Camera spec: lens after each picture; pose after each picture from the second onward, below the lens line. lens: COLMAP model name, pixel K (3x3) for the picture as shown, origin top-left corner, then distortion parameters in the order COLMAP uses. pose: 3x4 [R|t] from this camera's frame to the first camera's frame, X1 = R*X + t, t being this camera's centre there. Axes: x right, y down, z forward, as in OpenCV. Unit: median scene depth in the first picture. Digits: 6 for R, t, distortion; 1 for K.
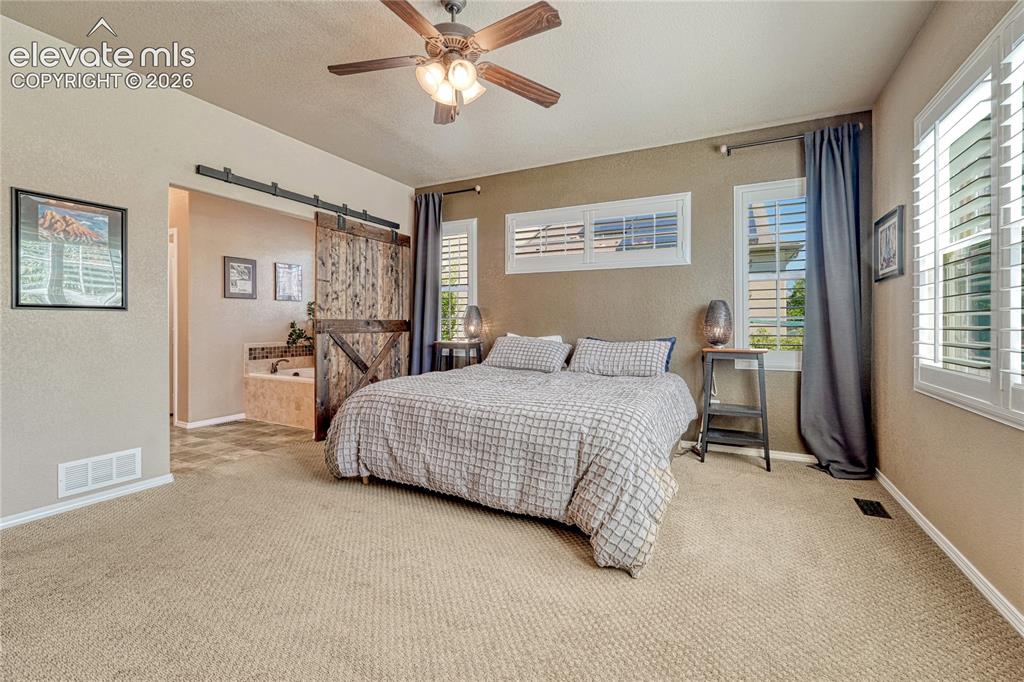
lens RADIAL K [[442.6, 0, 511.5], [0, 442.6, 329.0], [0, 0, 1]] dist [-0.003219, -0.000127]
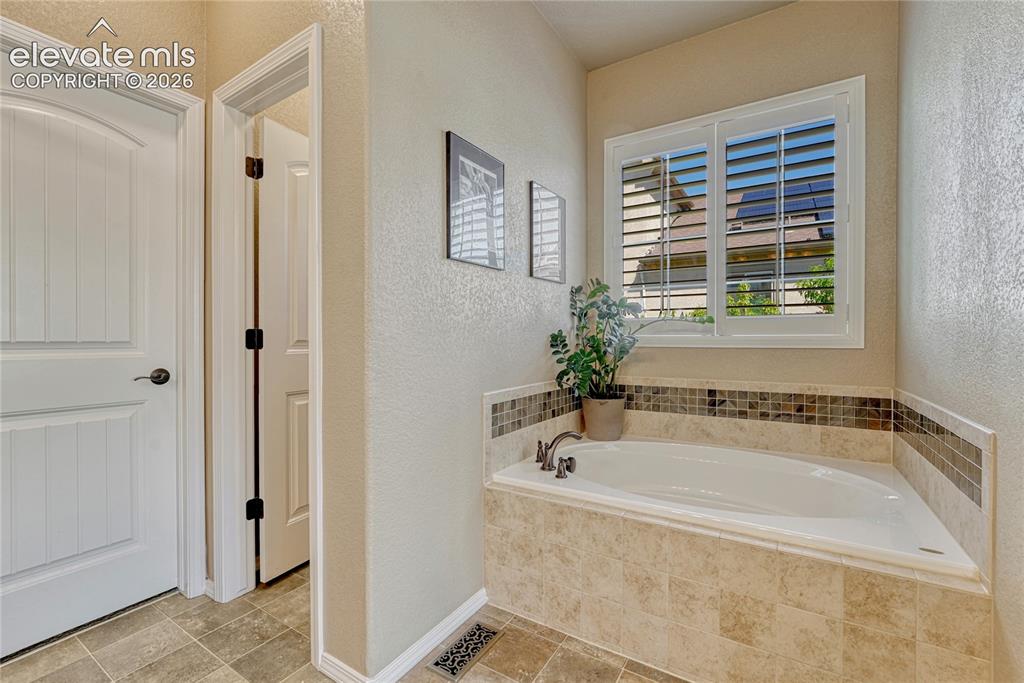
lens RADIAL K [[443.1, 0, 506.3], [0, 443.1, 341.9], [0, 0, 1]] dist [-0.003122, -0.000503]
pose [[0.995989, -0.006917, -0.089209, -0.753896], [0.007034, 0.999975, 0.000994, -0.011410], [0.089199, -0.001618, 0.996012, 0.879933]]
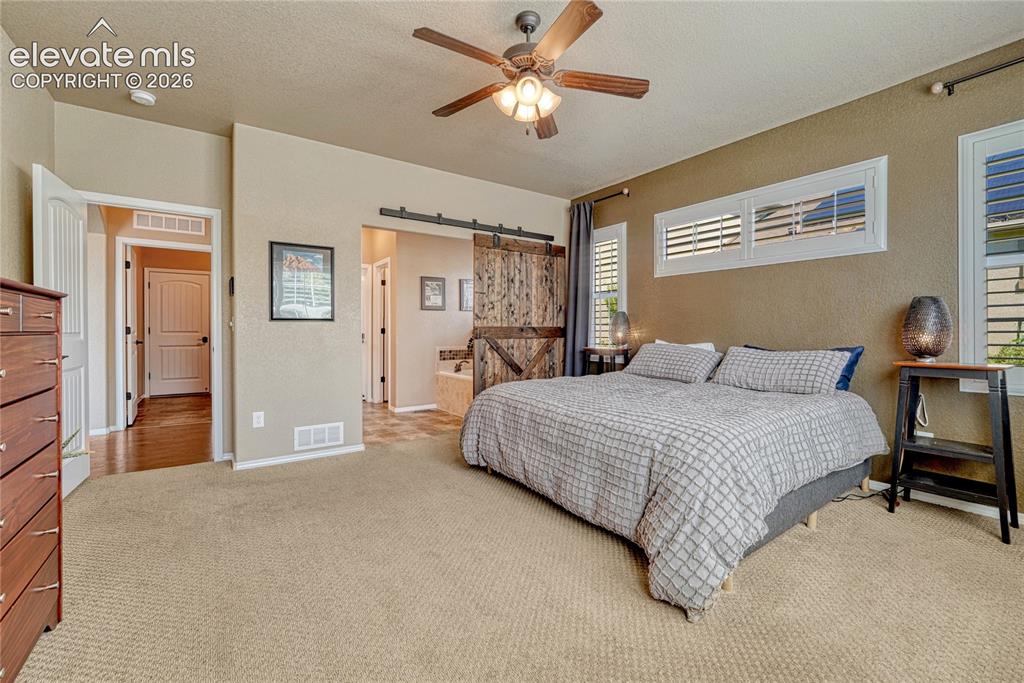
lens RADIAL K [[434.9, 0, 512.2], [0, 434.9, 337.1], [0, 0, 1]] dist [-0.003259, -0.000204]
pose [[0.885744, 0.003356, -0.464162, 0.190720], [-0.001402, 0.999989, 0.004555, -0.000176], [0.464172, -0.003384, 0.885739, 0.043446]]
